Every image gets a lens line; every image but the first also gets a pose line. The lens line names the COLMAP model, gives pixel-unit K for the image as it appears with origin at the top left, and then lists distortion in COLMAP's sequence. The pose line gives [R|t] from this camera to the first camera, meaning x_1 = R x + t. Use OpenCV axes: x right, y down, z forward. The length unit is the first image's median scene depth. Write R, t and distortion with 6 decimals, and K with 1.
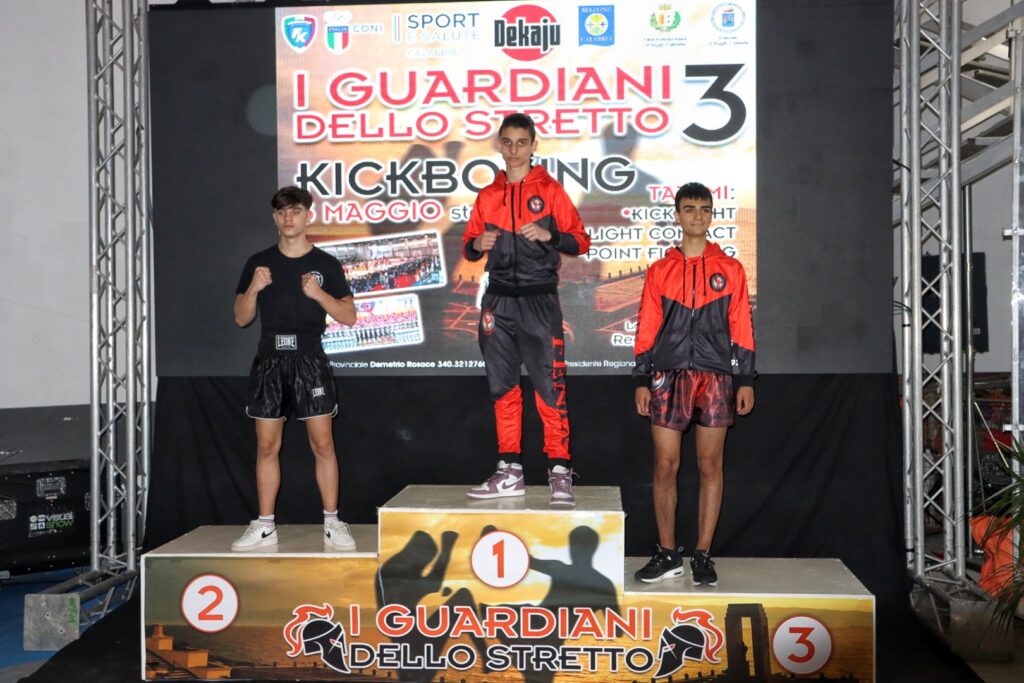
lens RADIAL K [[1187.4, 0, 512.0], [0, 1187.4, 344.3], [0, 0, 1]] dist [-0.011361, 0.000000]
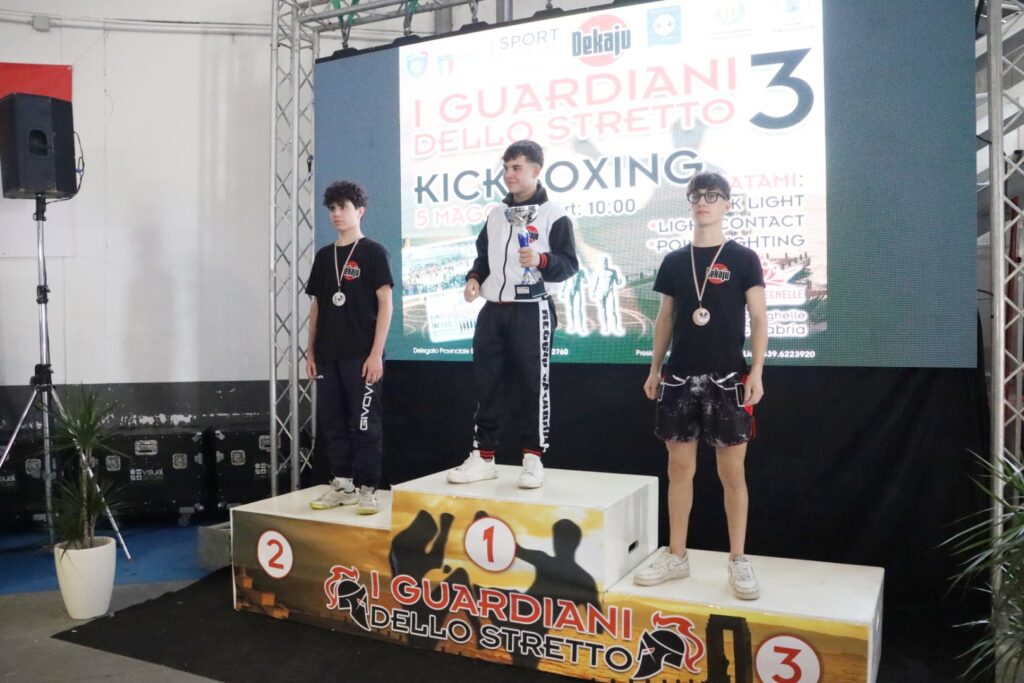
lens RADIAL K [[876.2, 0, 510.2], [0, 876.2, 344.3], [0, 0, 1]] dist [-0.141299, 0.037224]
pose [[0.922736, 0.010208, -0.385298, 0.237715], [-0.004412, 0.999863, 0.015923, -0.002862], [0.385408, -0.012993, 0.922655, 0.256857]]
